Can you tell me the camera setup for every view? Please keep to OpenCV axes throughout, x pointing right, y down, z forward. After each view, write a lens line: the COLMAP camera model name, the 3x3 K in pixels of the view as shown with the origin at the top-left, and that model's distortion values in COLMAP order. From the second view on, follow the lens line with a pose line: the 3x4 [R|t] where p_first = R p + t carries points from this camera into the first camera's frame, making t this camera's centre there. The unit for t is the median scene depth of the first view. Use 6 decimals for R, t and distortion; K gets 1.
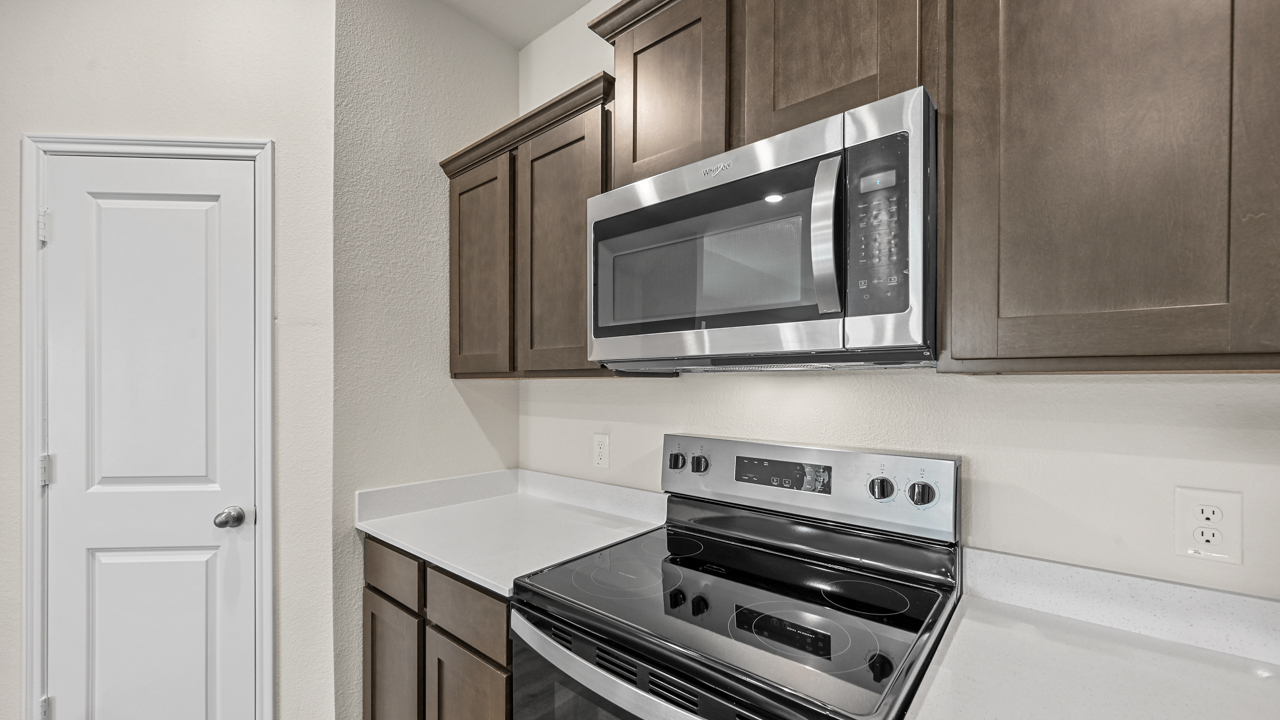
lens RADIAL K [[503.5, 0, 627.7], [0, 503.5, 385.7], [0, 0, 1]] dist [0.000194, 0.000757]
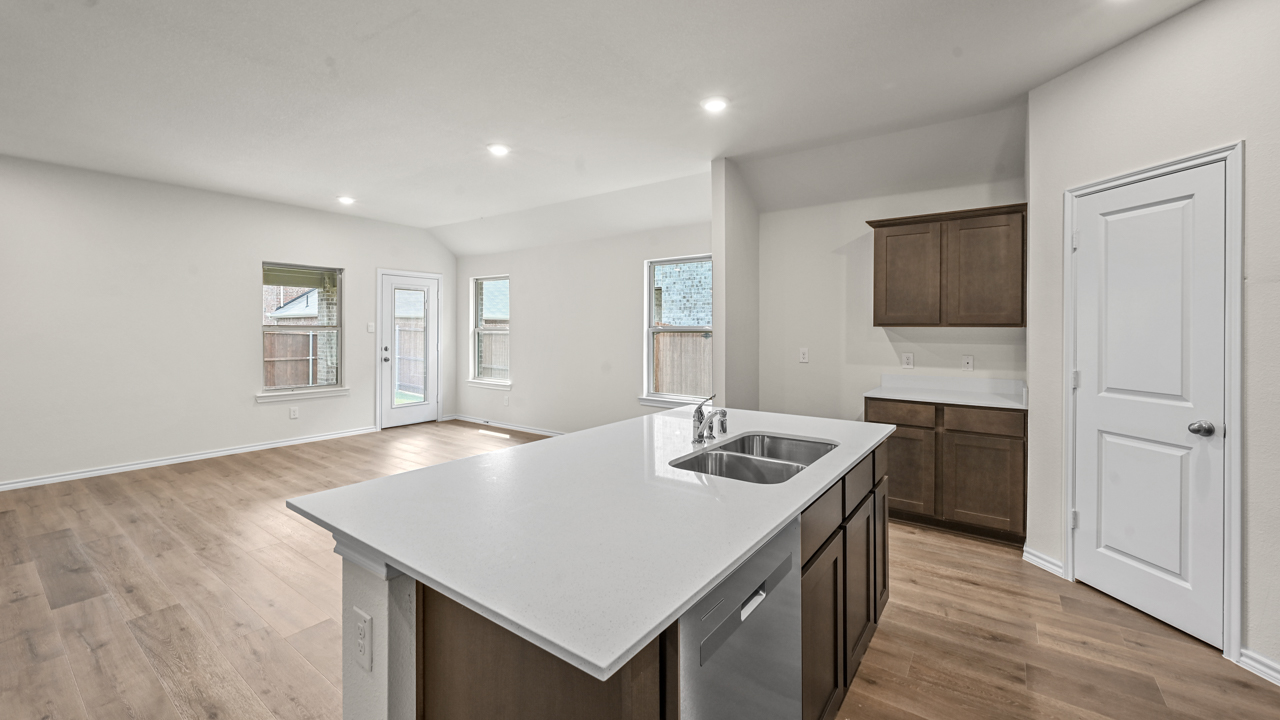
lens RADIAL K [[503.5, 0, 637.0], [0, 503.5, 328.0], [0, 0, 1]] dist [0.000194, 0.000757]
pose [[0.075446, -0.001417, -0.997149, 0.462566], [-0.007970, 0.999966, -0.002024, 0.005359], [0.997118, 0.008100, 0.075432, -0.636347]]
